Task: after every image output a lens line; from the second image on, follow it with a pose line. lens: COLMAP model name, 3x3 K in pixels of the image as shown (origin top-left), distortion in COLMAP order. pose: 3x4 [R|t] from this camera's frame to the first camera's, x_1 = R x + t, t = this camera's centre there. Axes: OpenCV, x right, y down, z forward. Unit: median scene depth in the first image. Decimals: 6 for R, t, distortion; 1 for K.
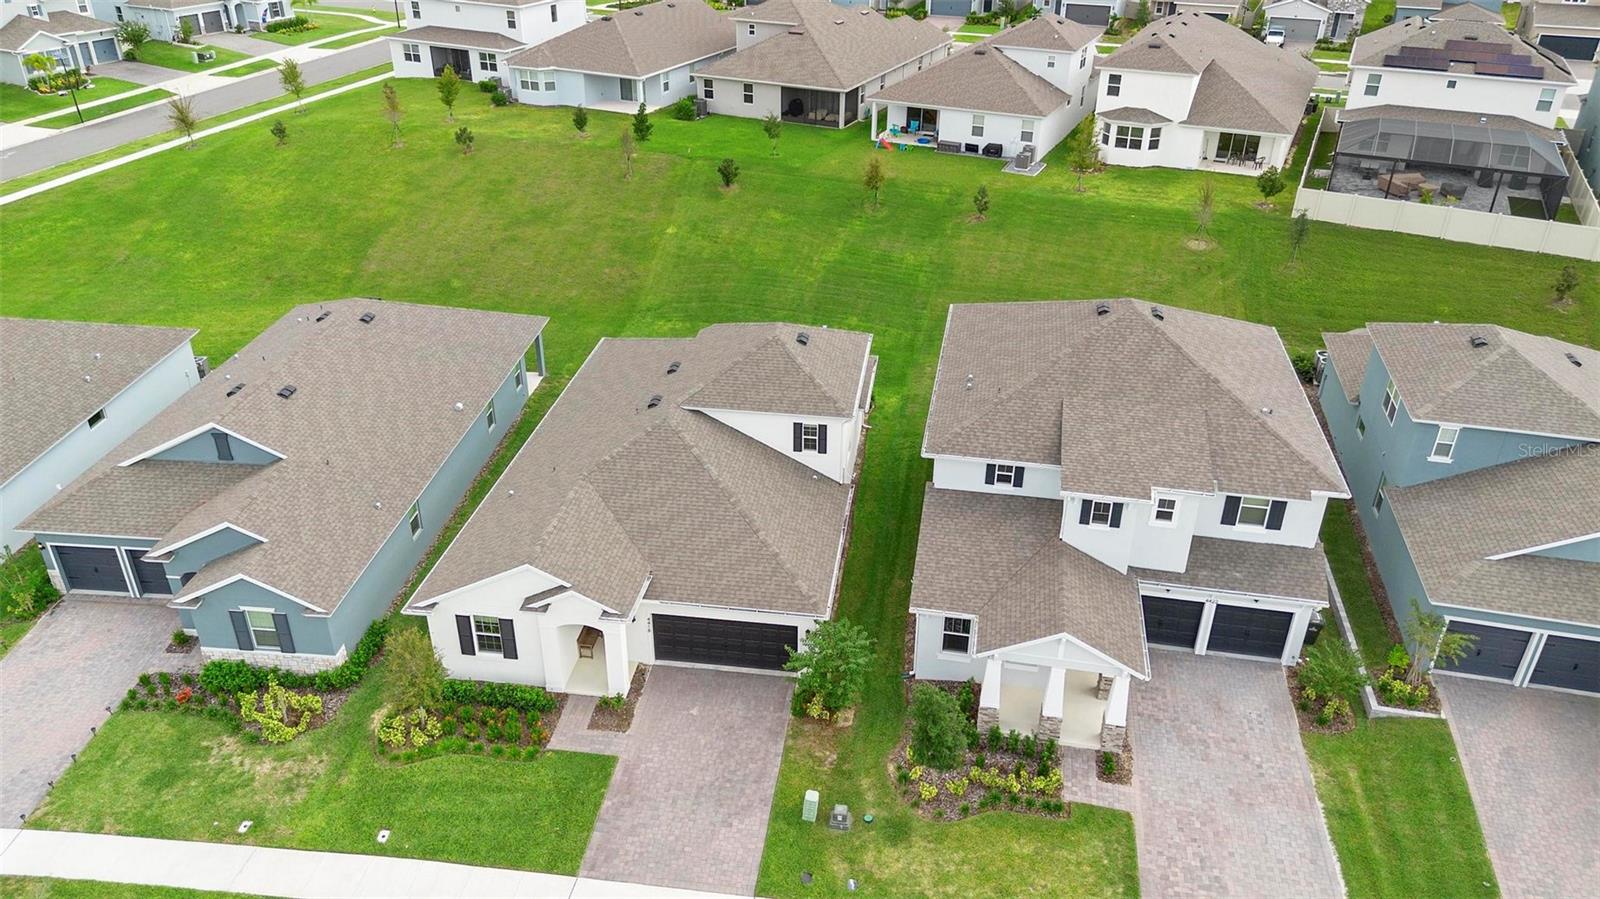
lens RADIAL K [[1117.6, 0, 805.3], [0, 1117.6, 451.1], [0, 0, 1]] dist [0.067866, -0.066079]
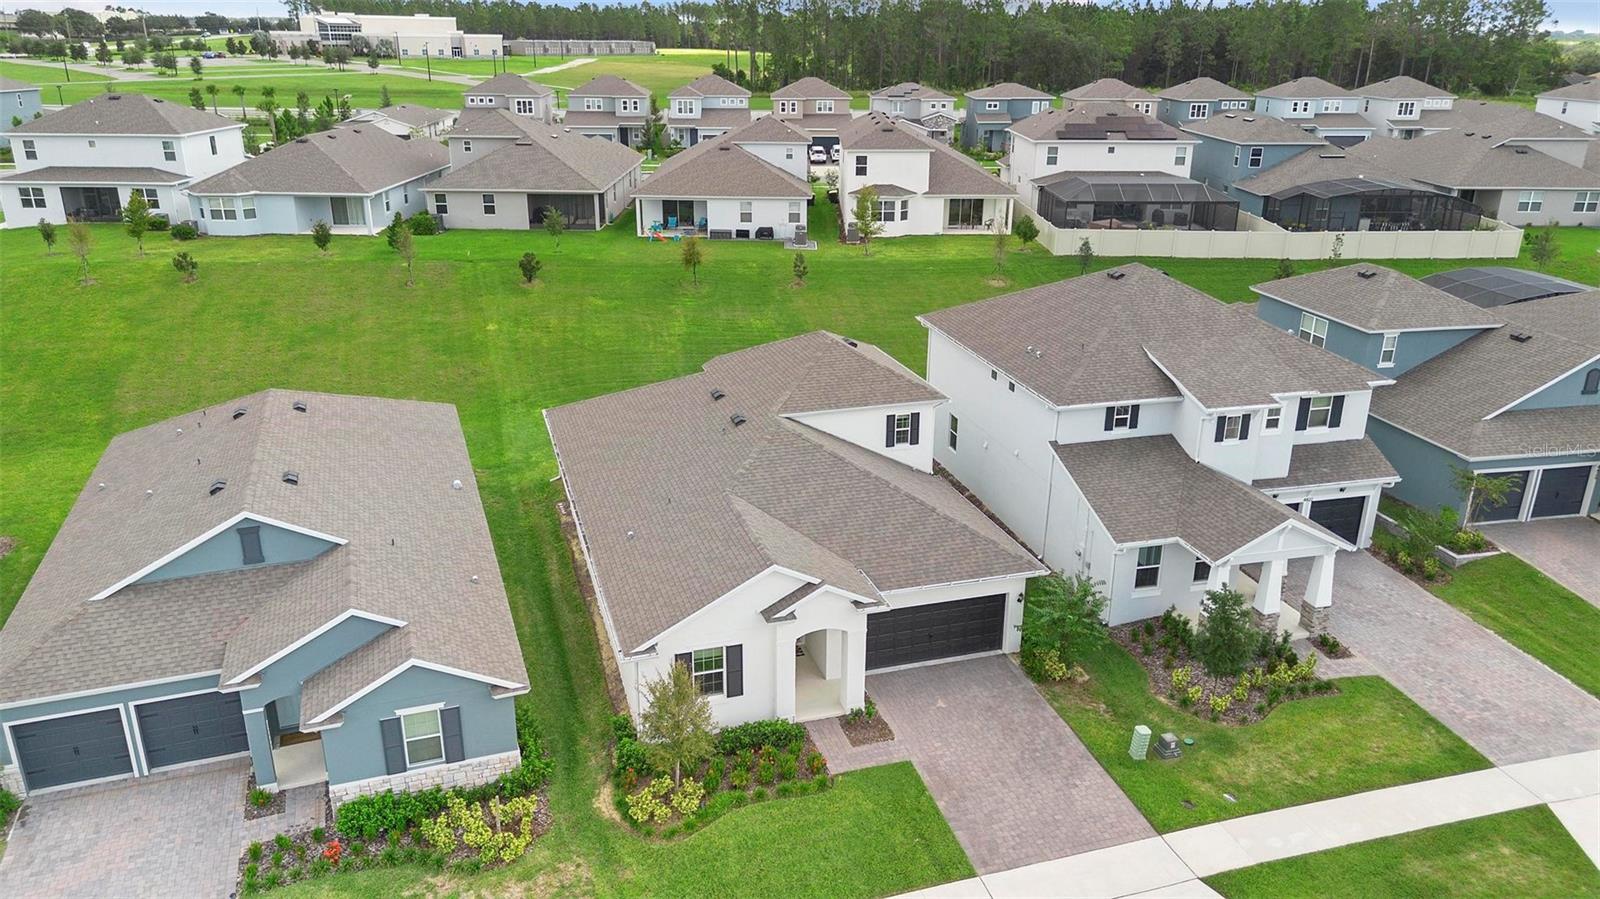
lens RADIAL K [[1117.6, 0, 796.7], [0, 1117.6, 457.1], [0, 0, 1]] dist [0.067866, -0.066079]
pose [[0.907287, -0.151725, 0.392187, -0.490961], [0.208296, 0.972337, -0.105708, 0.100307], [-0.365299, 0.177598, 0.913792, 0.160062]]
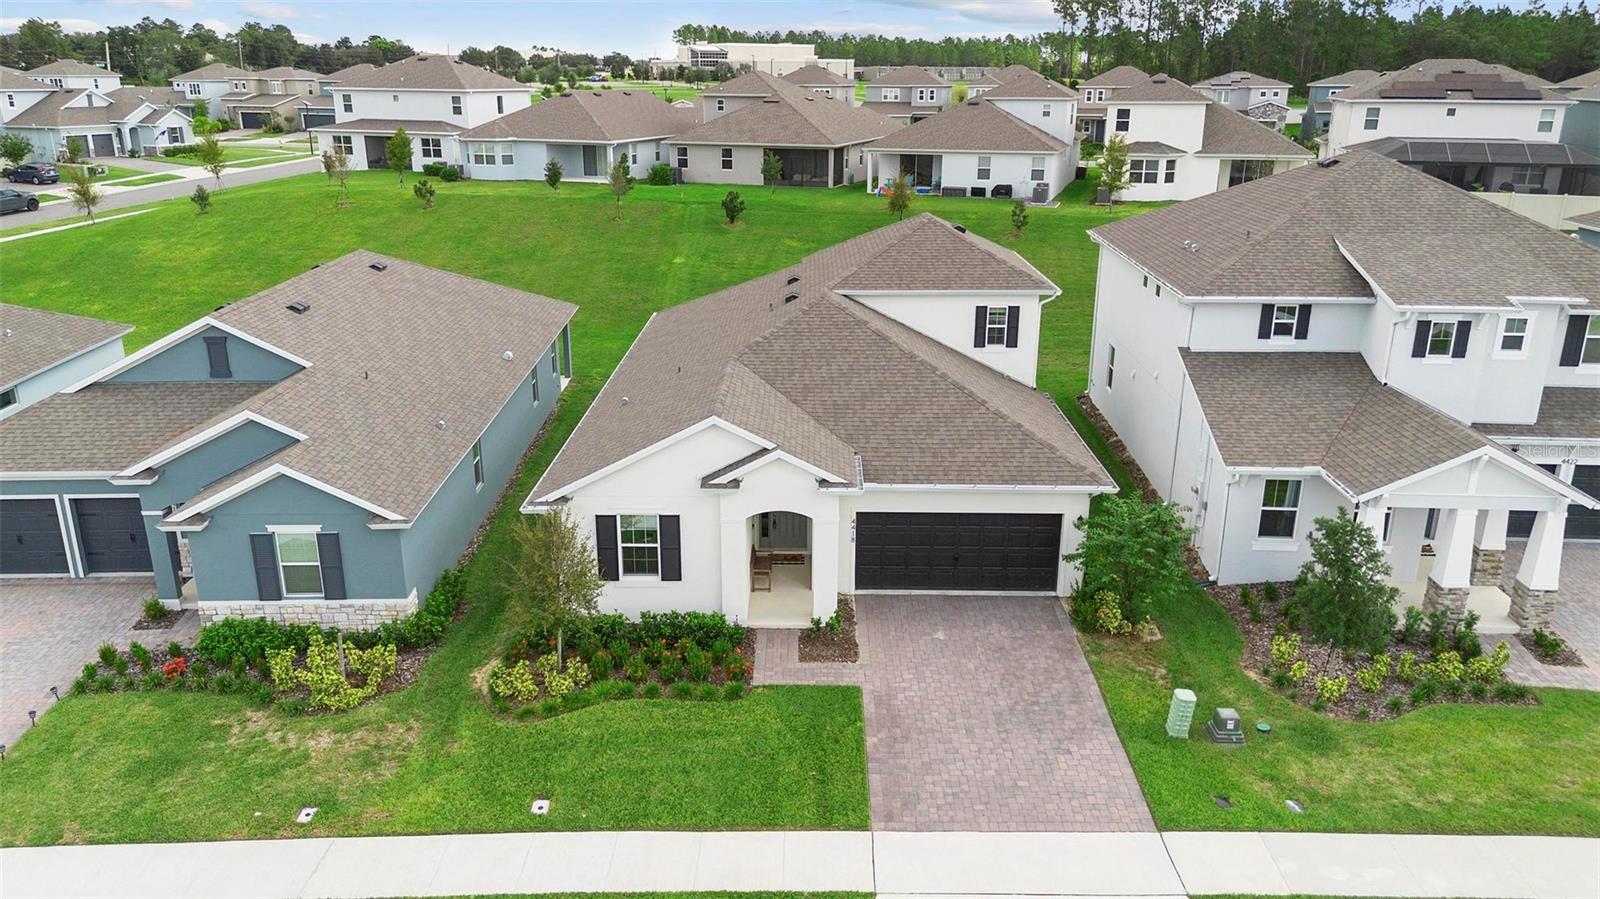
lens RADIAL K [[1117.6, 0, 803.0], [0, 1117.6, 455.9], [0, 0, 1]] dist [0.067866, -0.066079]
pose [[0.992133, -0.046348, 0.116295, -0.240498], [0.067211, 0.980914, -0.182458, 0.224796], [-0.105619, 0.188839, 0.976312, 0.276909]]
